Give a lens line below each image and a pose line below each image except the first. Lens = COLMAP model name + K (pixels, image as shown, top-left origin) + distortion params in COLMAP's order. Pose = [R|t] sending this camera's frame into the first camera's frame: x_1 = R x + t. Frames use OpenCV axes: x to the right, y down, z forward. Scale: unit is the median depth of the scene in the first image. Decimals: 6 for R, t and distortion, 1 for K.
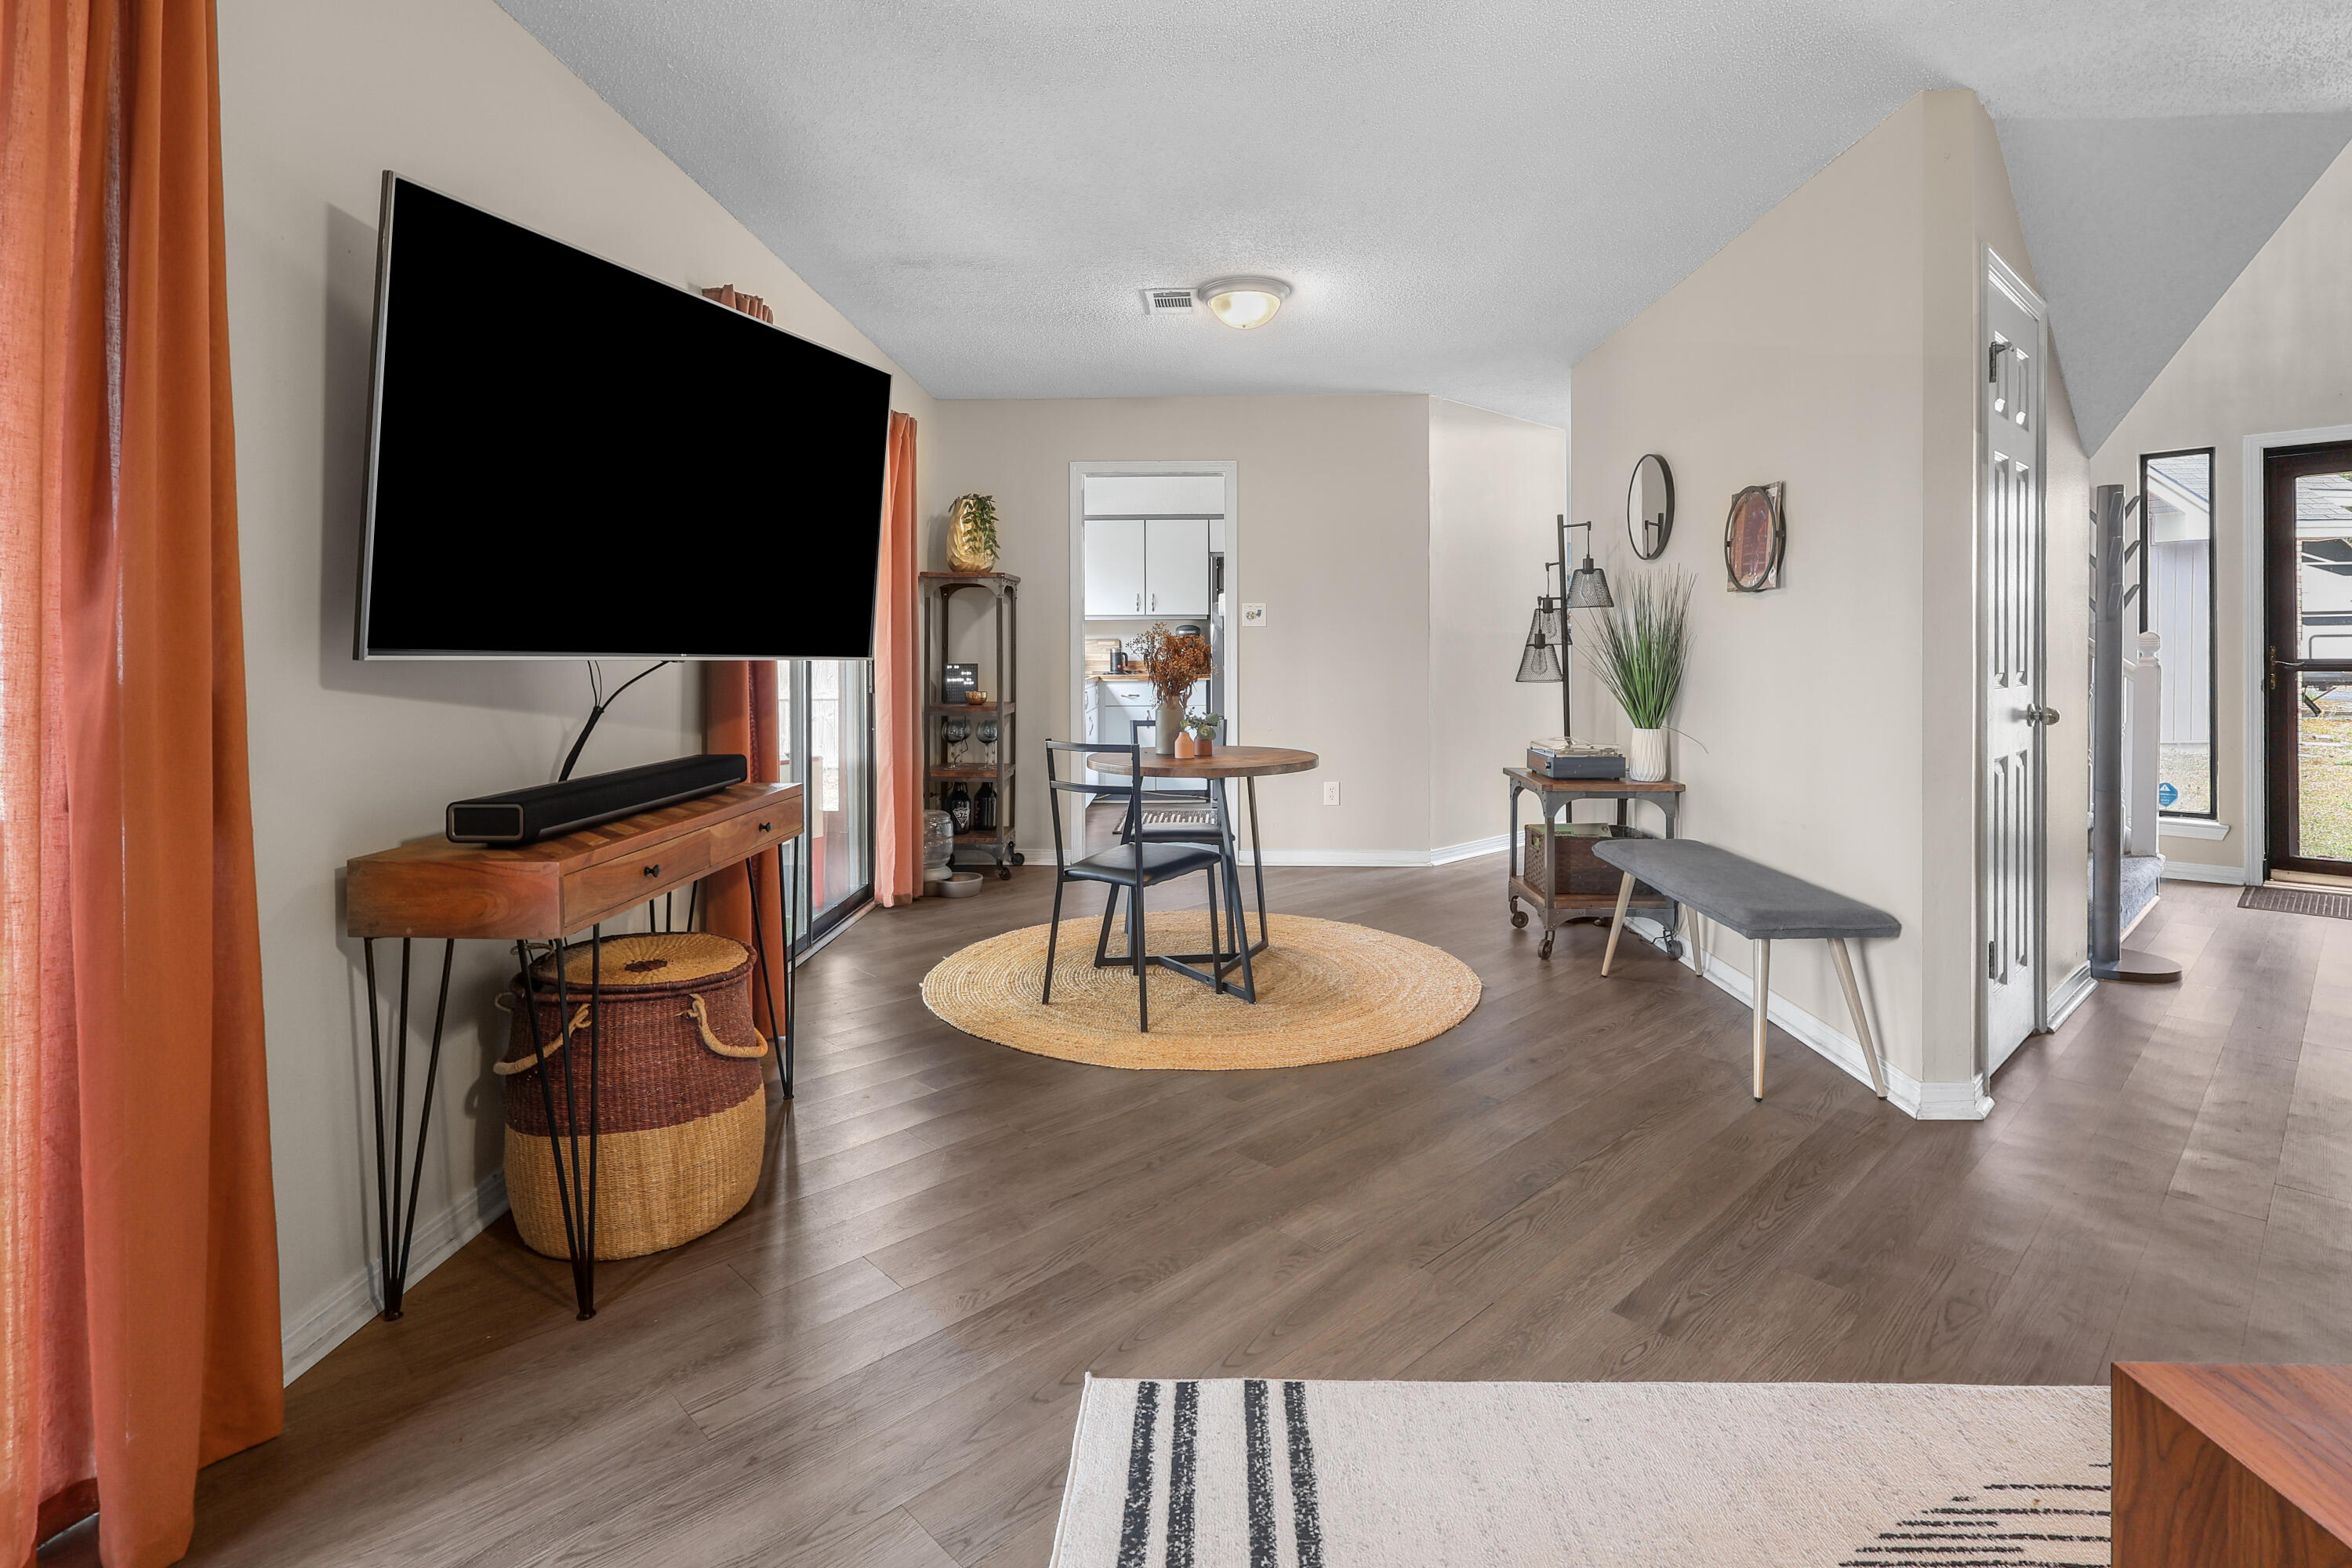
lens RADIAL K [[1143.1, 0, 1169.1], [0, 1143.1, 689.4], [0, 0, 1]] dist [-0.000411, -0.000121]
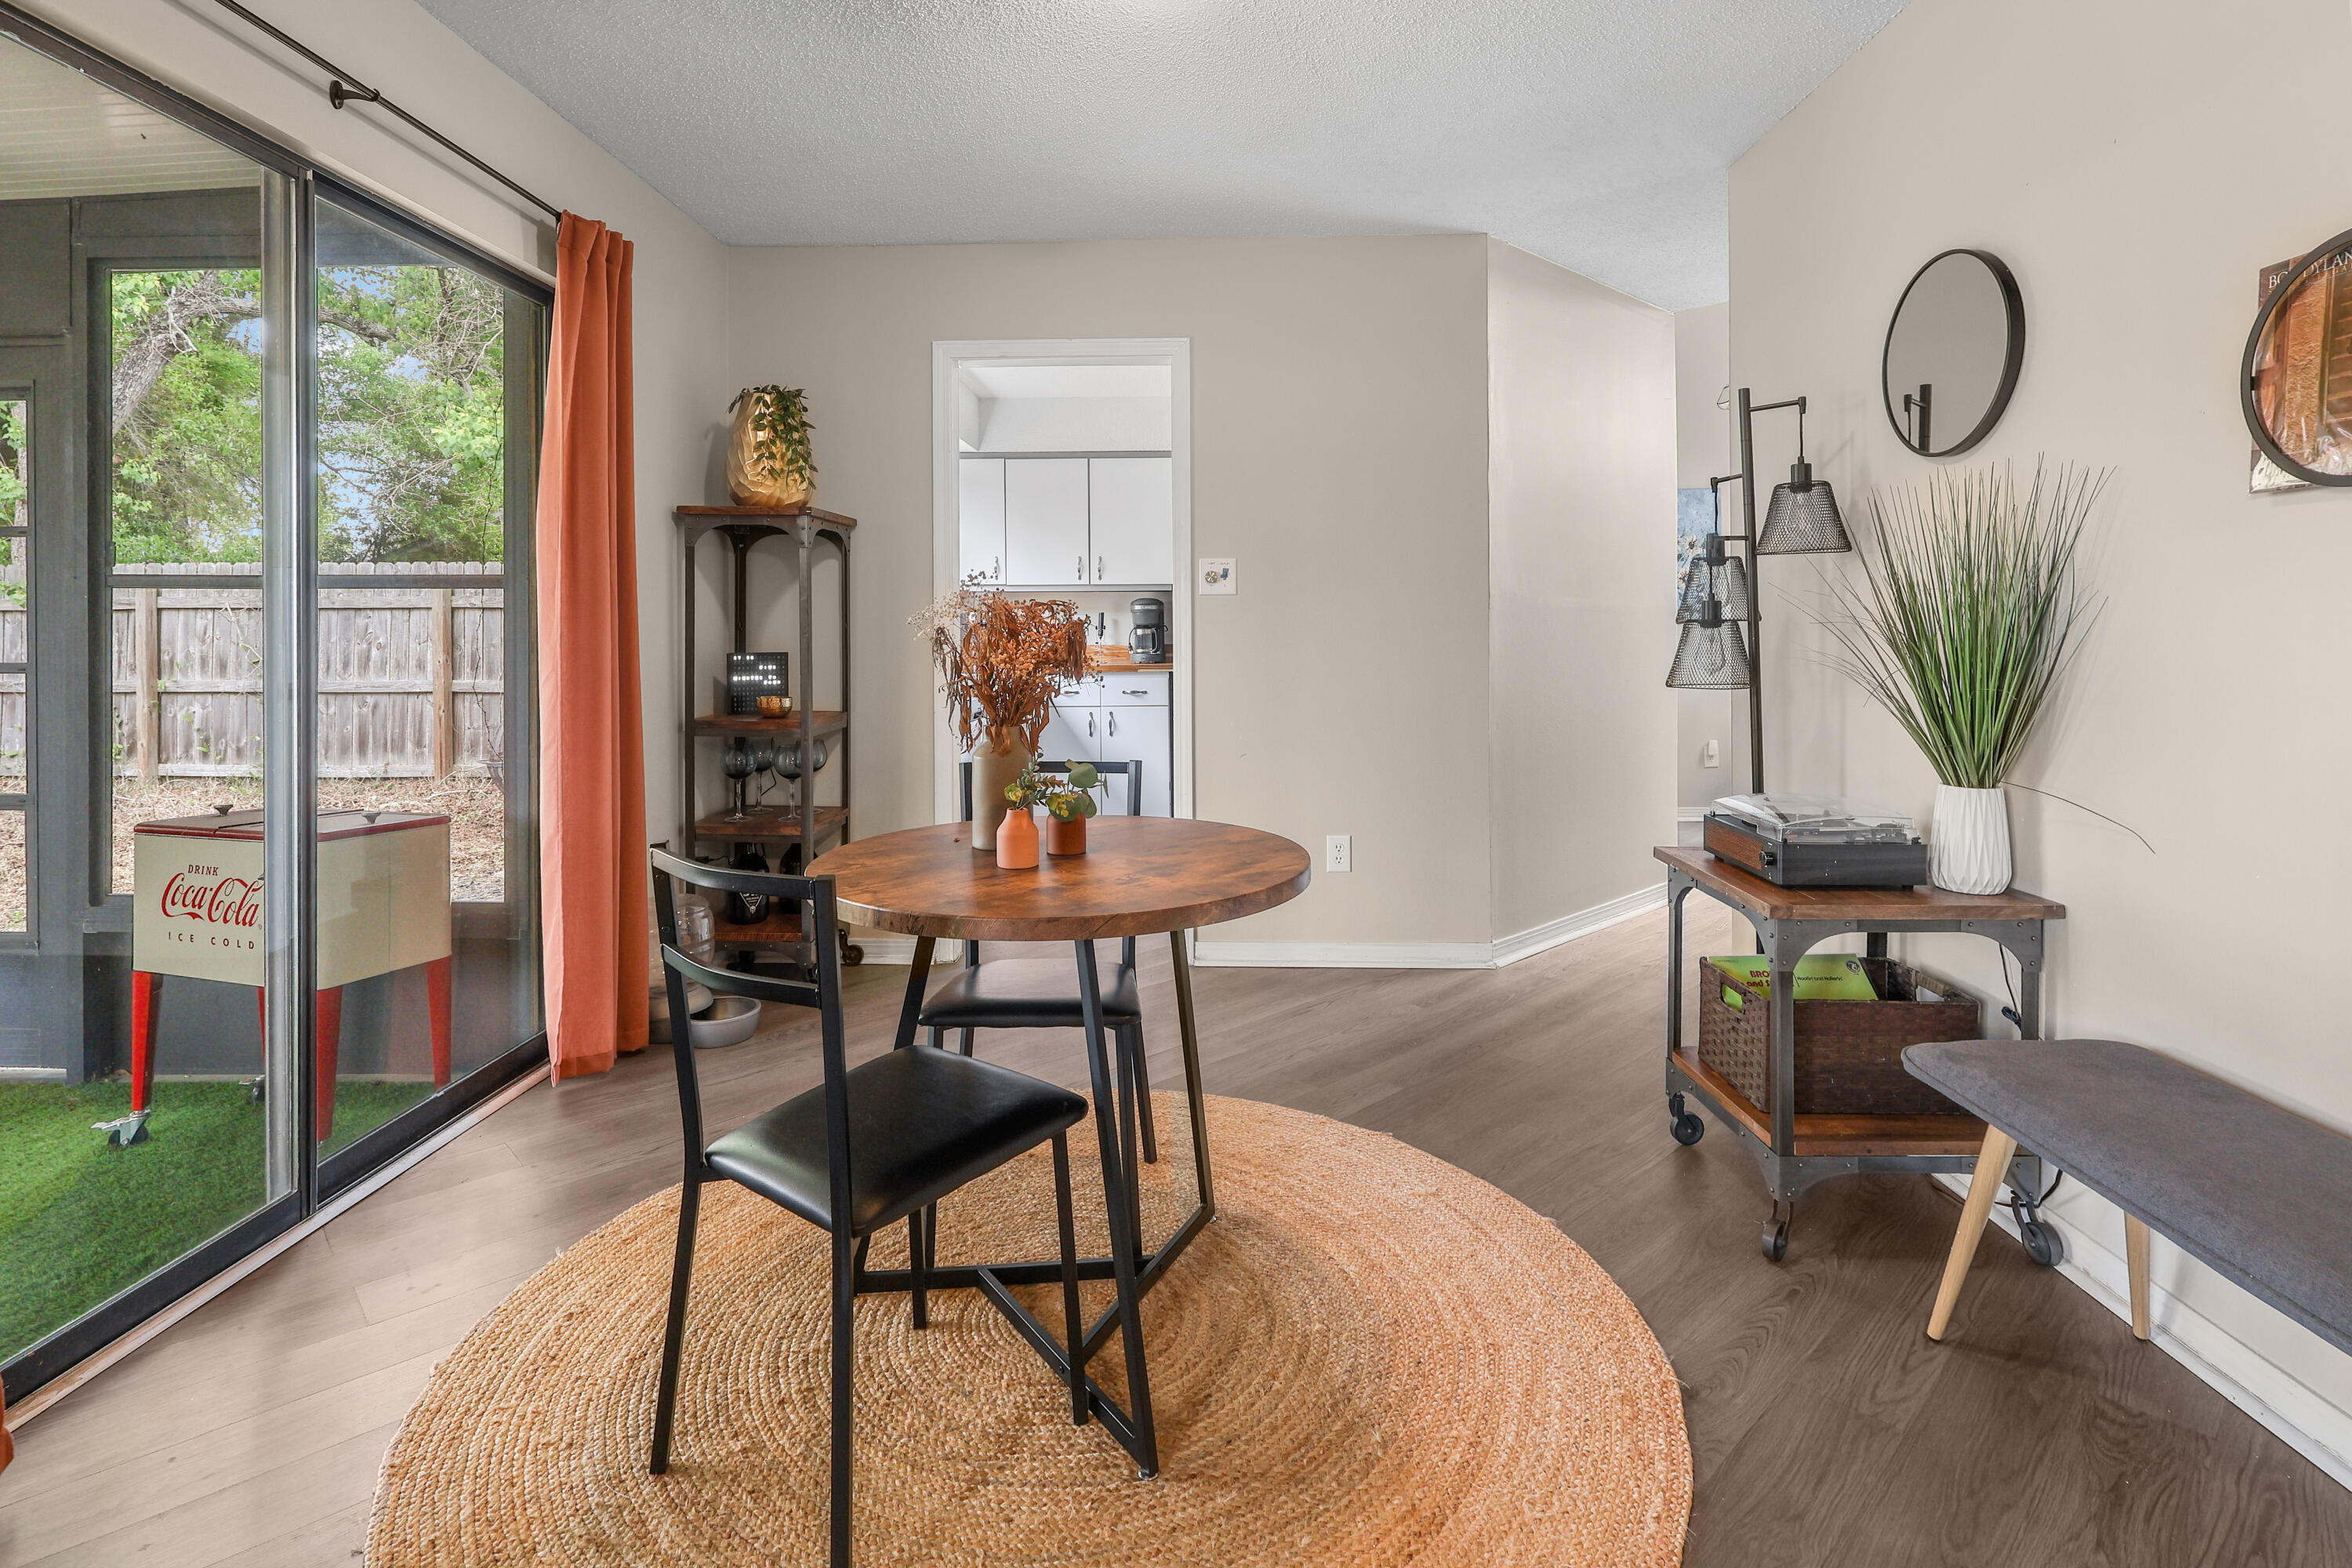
lens RADIAL K [[1125.7, 0, 1177.7], [0, 1125.7, 666.9], [0, 0, 1]] dist [-0.002103, -0.000300]
pose [[0.999999, -0.001003, 0.000418, 0.063395], [0.001005, 0.999992, -0.003822, -0.014284], [-0.000414, 0.003822, 0.999993, 0.447246]]
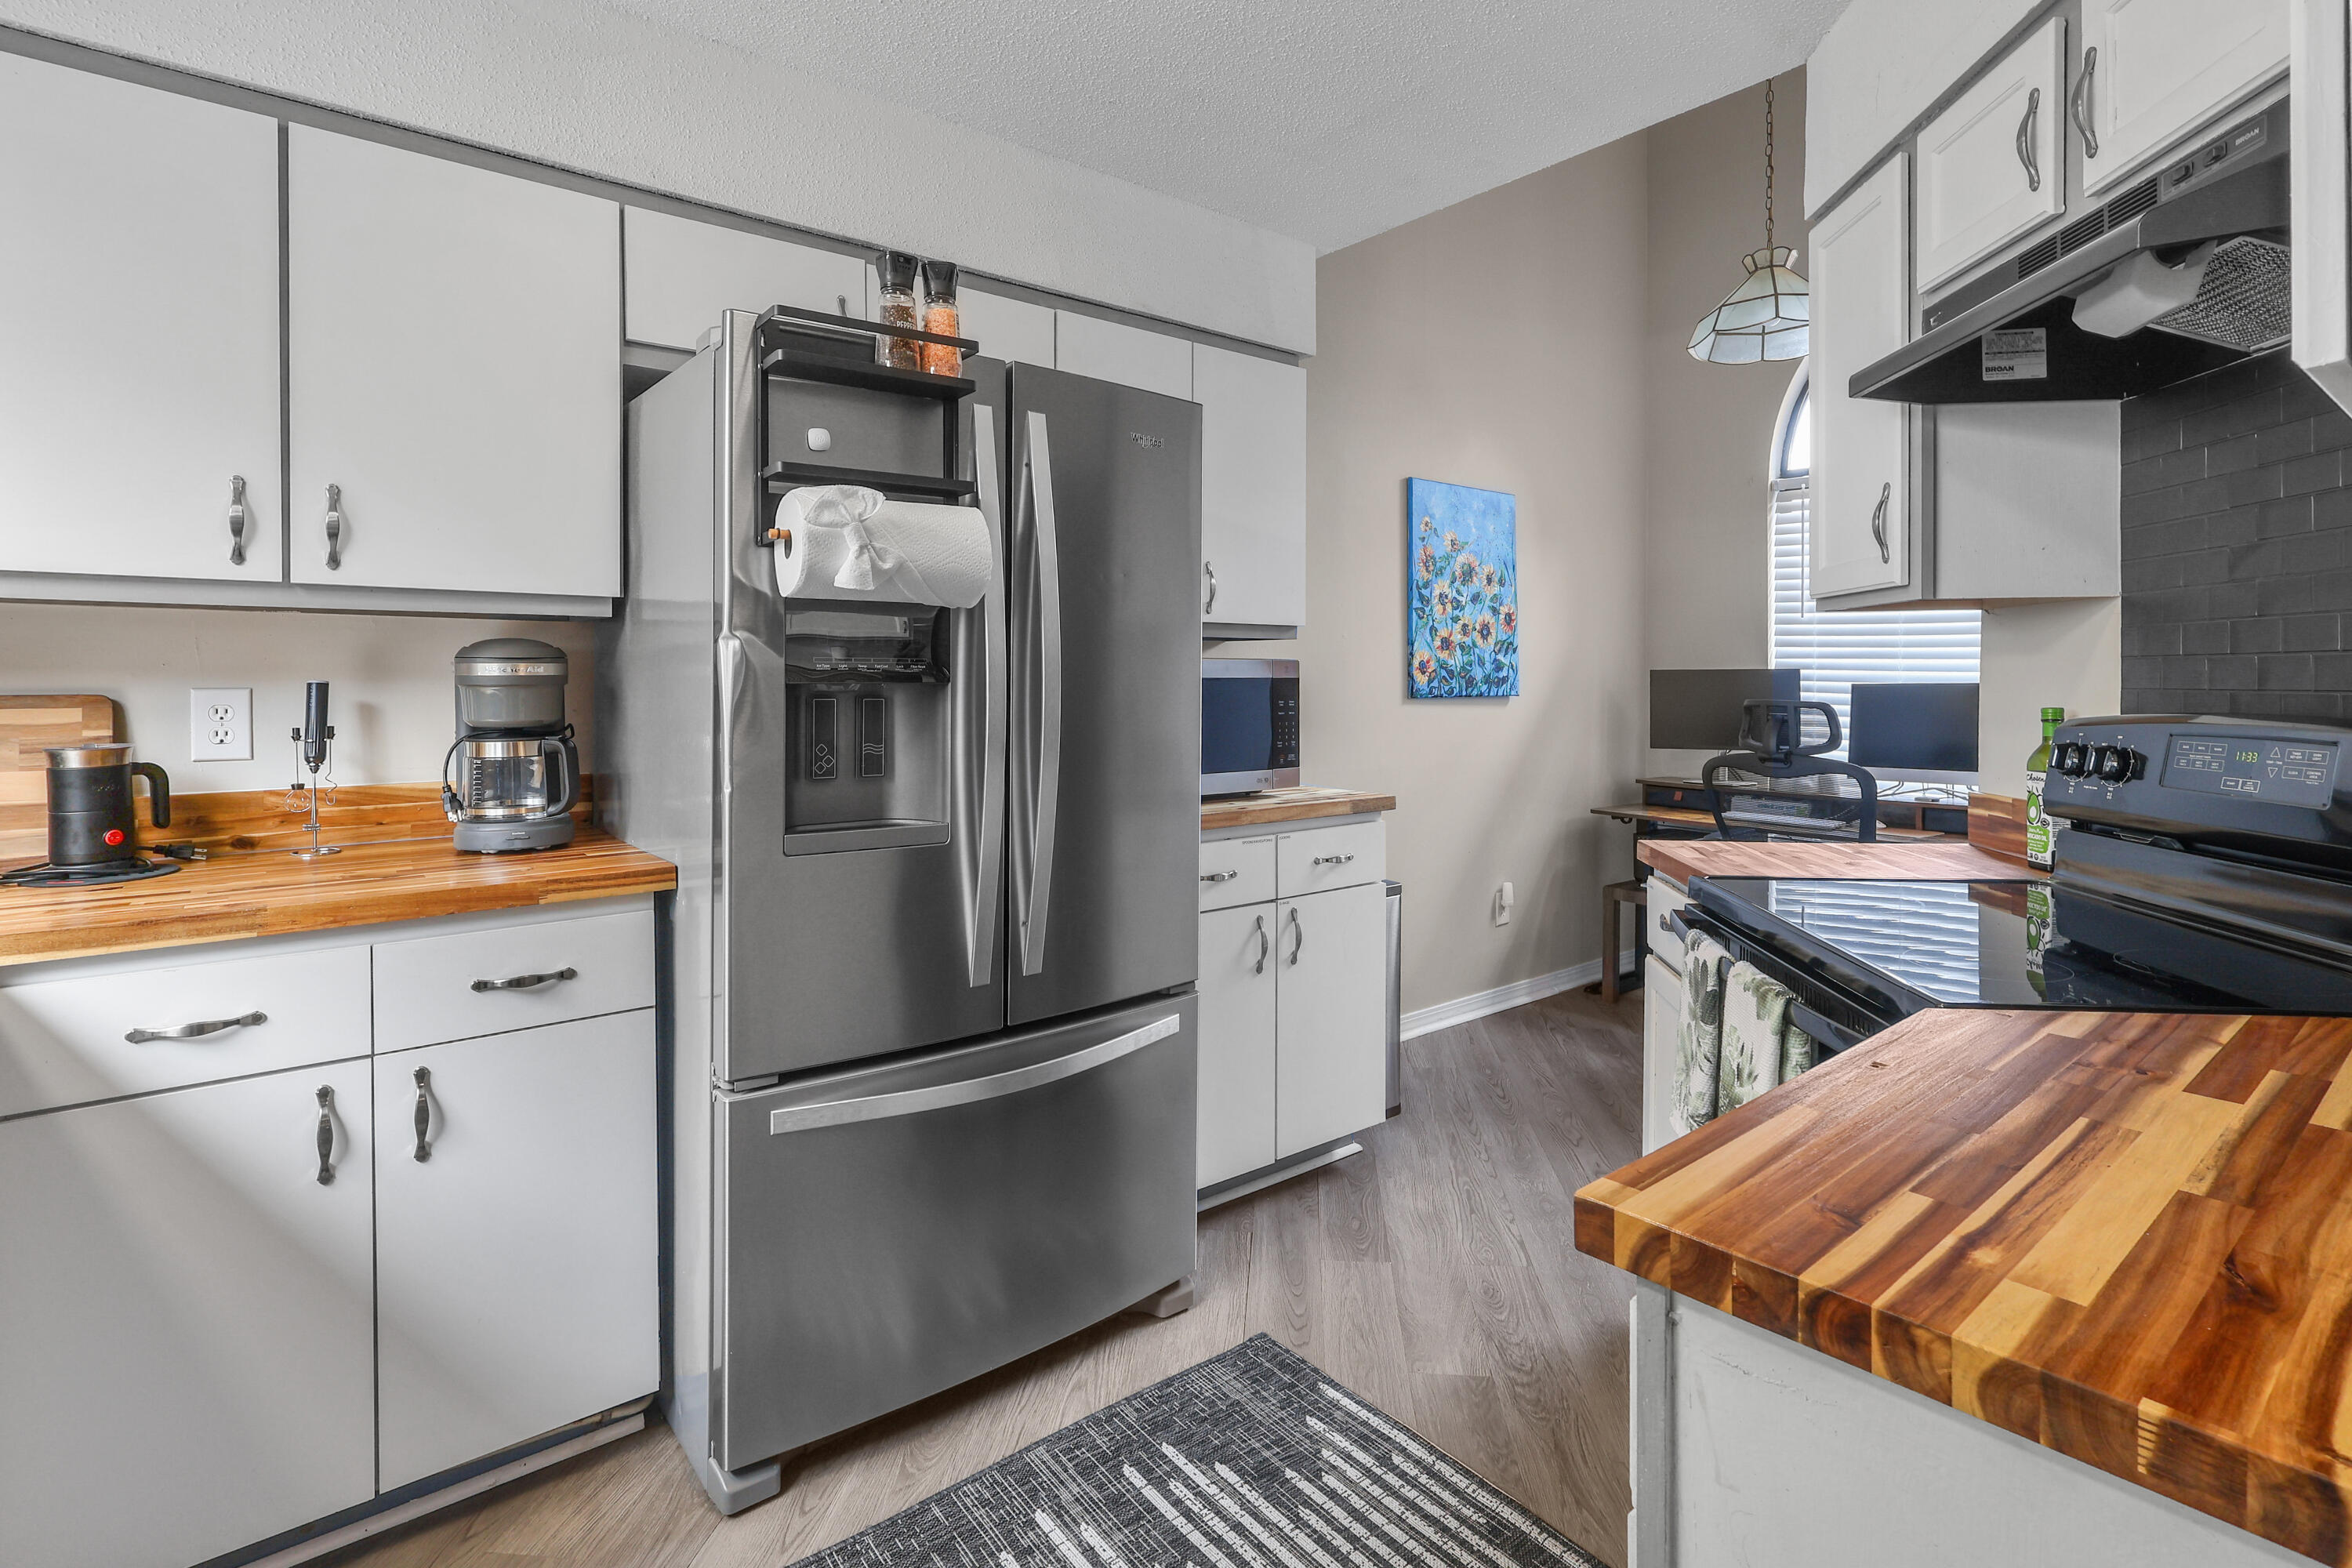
lens RADIAL K [[1145.6, 0, 1205.2], [0, 1145.6, 681.9], [0, 0, 1]] dist [-0.001211, 0.000169]
pose [[0.750083, 0.004303, 0.661329, -0.056087], [0.013404, 0.999675, -0.021707, -0.070180], [-0.661207, 0.025146, 0.749782, 1.267638]]
